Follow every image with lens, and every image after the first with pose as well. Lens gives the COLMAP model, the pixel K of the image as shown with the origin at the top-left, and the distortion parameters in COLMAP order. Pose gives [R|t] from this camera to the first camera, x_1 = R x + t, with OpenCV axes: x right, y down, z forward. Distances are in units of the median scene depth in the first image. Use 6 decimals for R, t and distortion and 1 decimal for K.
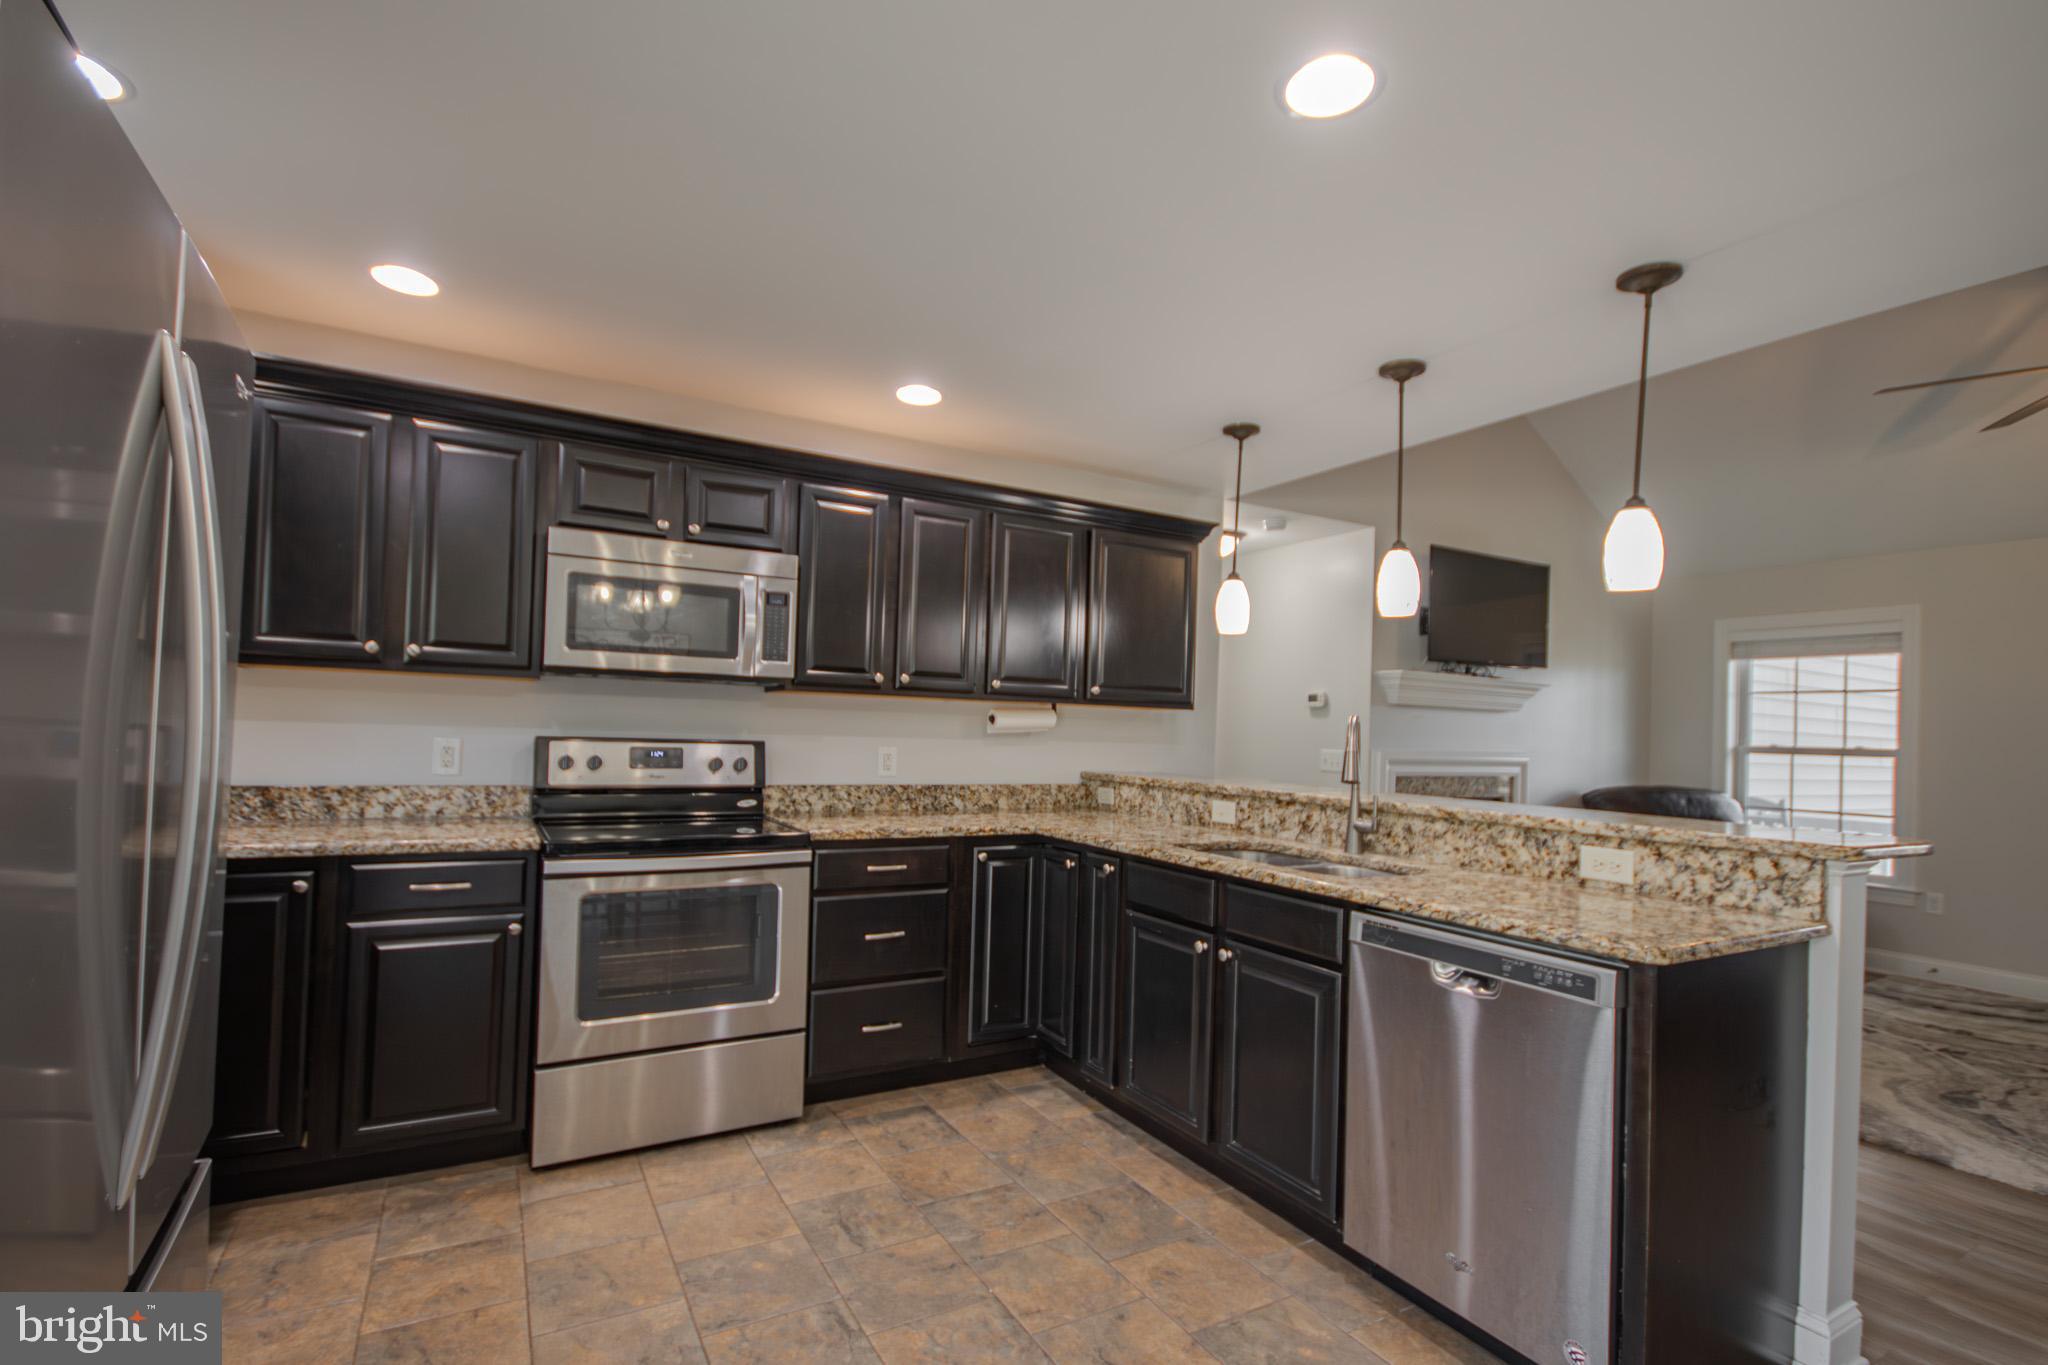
lens RADIAL K [[950.8, 0, 1028.8], [0, 950.8, 714.5], [0, 0, 1]] dist [-0.002303, -0.001036]
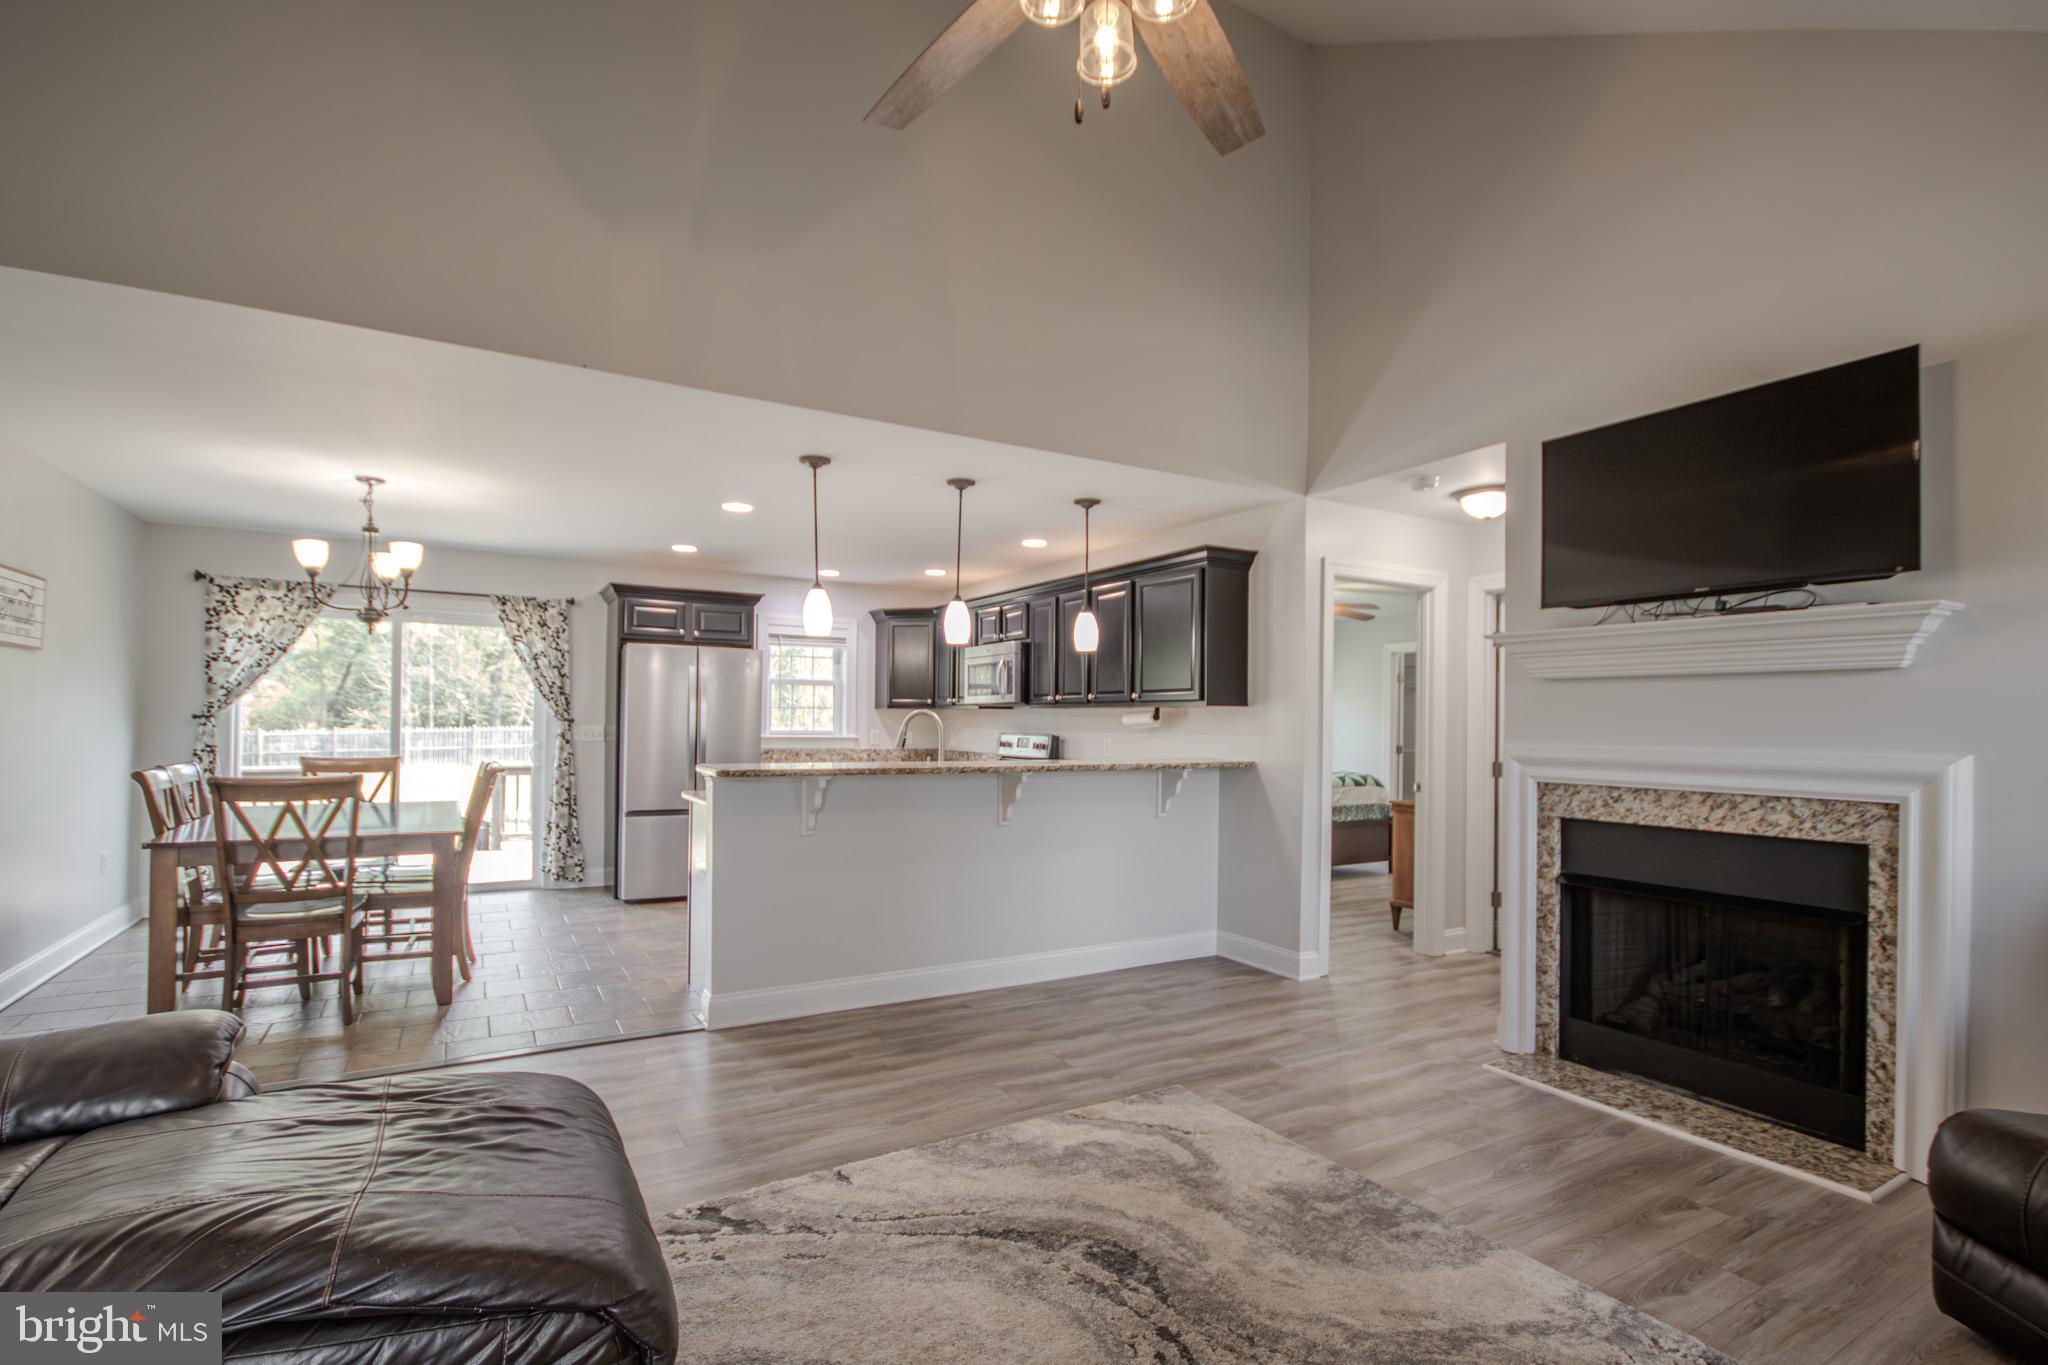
lens RADIAL K [[957.5, 0, 1028.0], [0, 957.5, 717.0], [0, 0, 1]] dist [0.003511, 0.000651]
pose [[0.010743, -0.037293, -0.999247, 1.672647], [0.003481, 0.999300, -0.037257, 0.064707], [0.999936, -0.003078, 0.010865, 0.942675]]
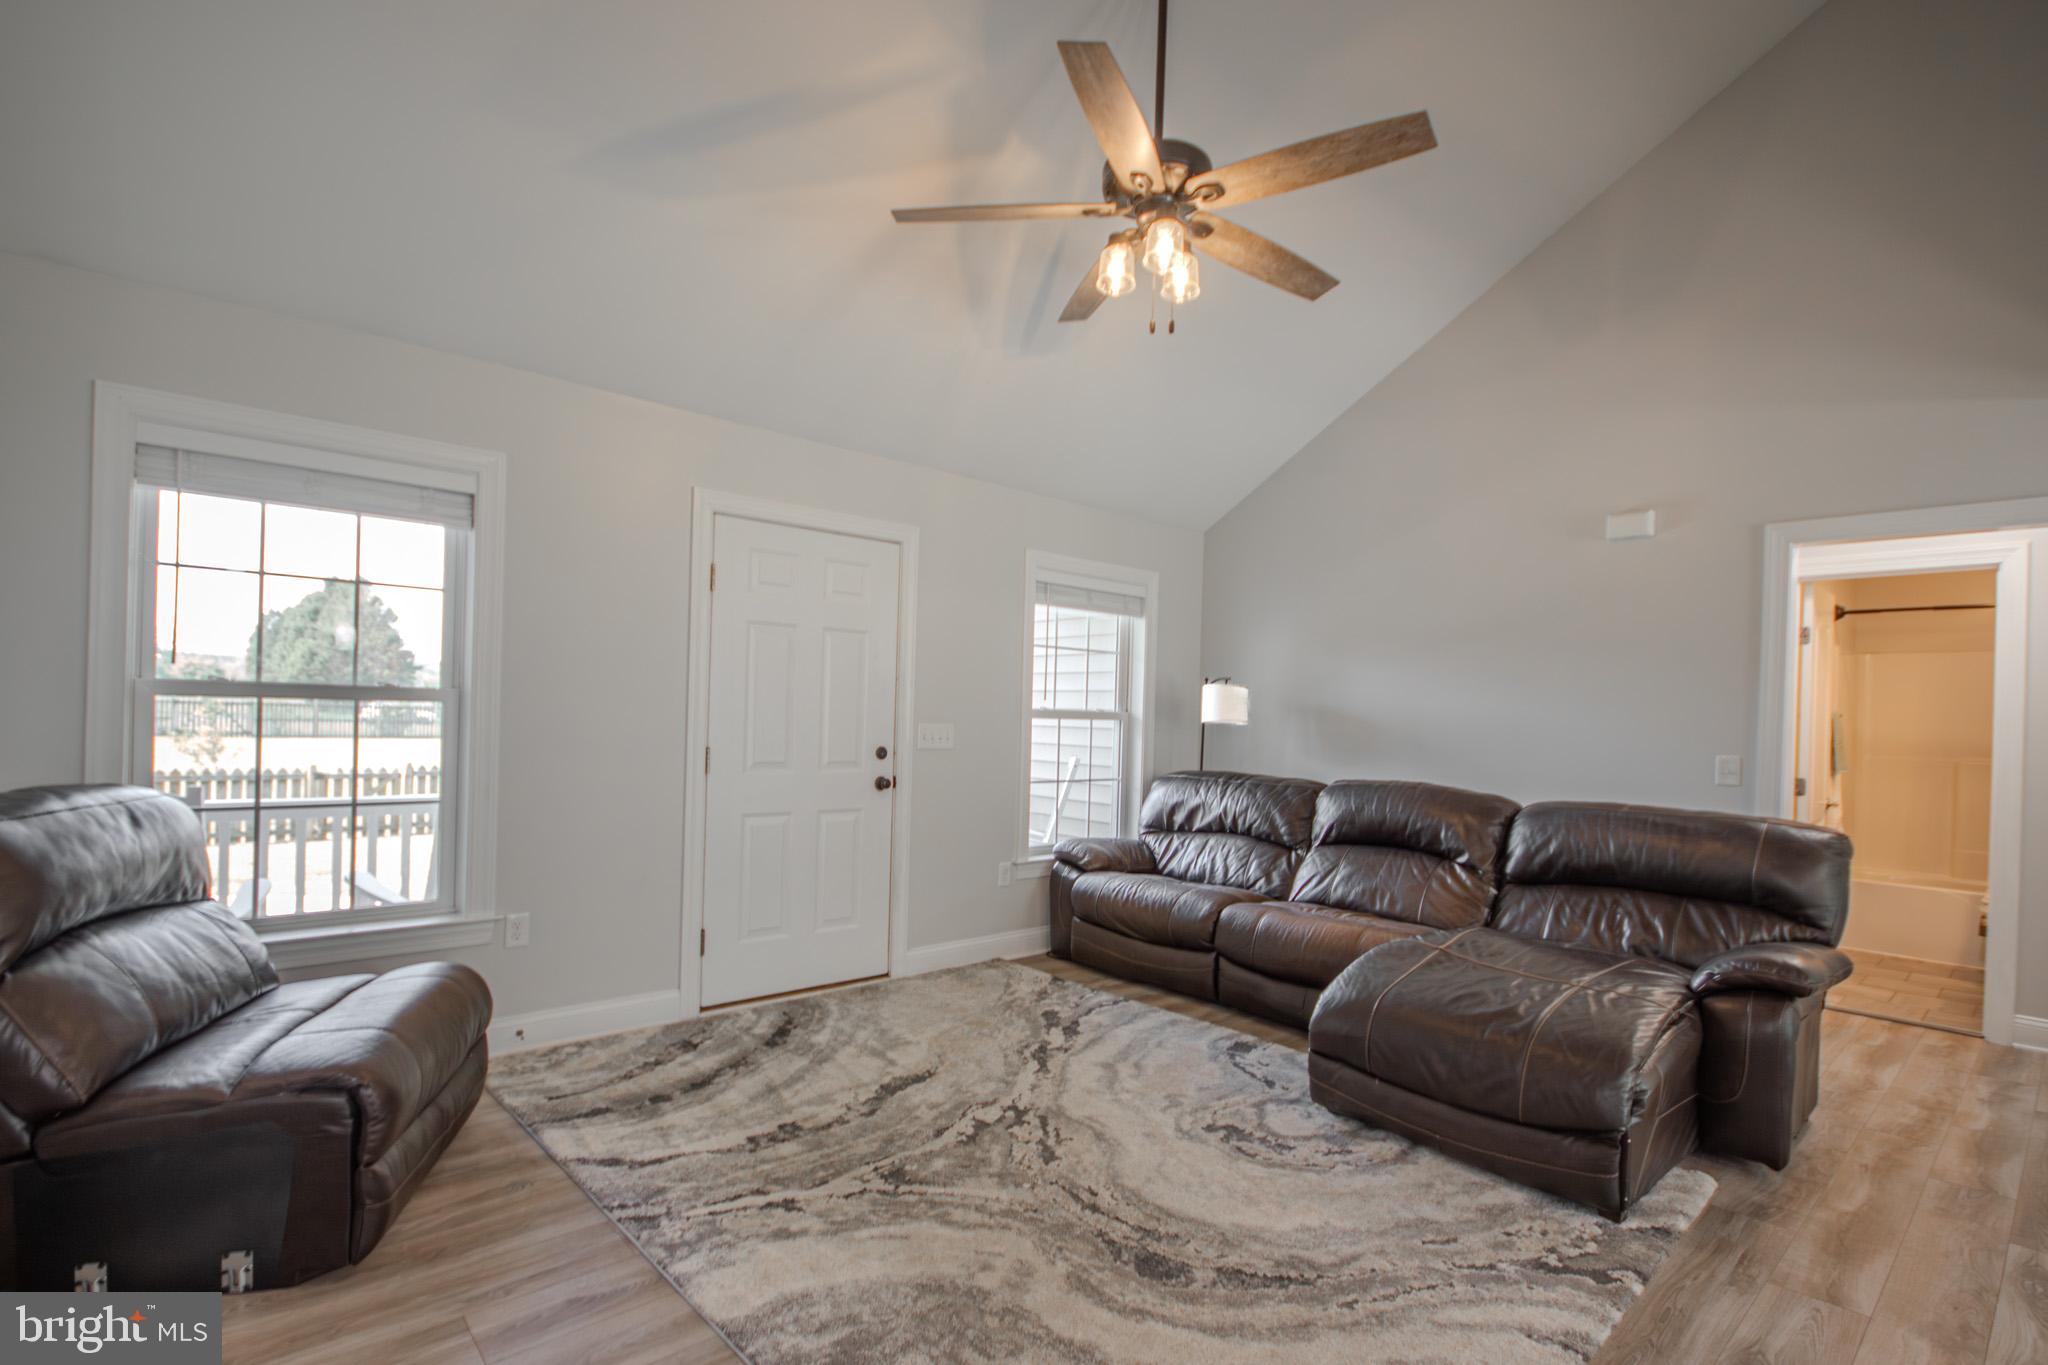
lens RADIAL K [[957.5, 0, 1028.0], [0, 957.5, 717.0], [0, 0, 1]] dist [0.003511, 0.000651]
pose [[-0.207883, -0.044026, 0.977162, 0.398068], [-0.052406, 0.998053, 0.033819, 0.024969], [-0.976749, -0.044178, -0.209785, 1.247339]]
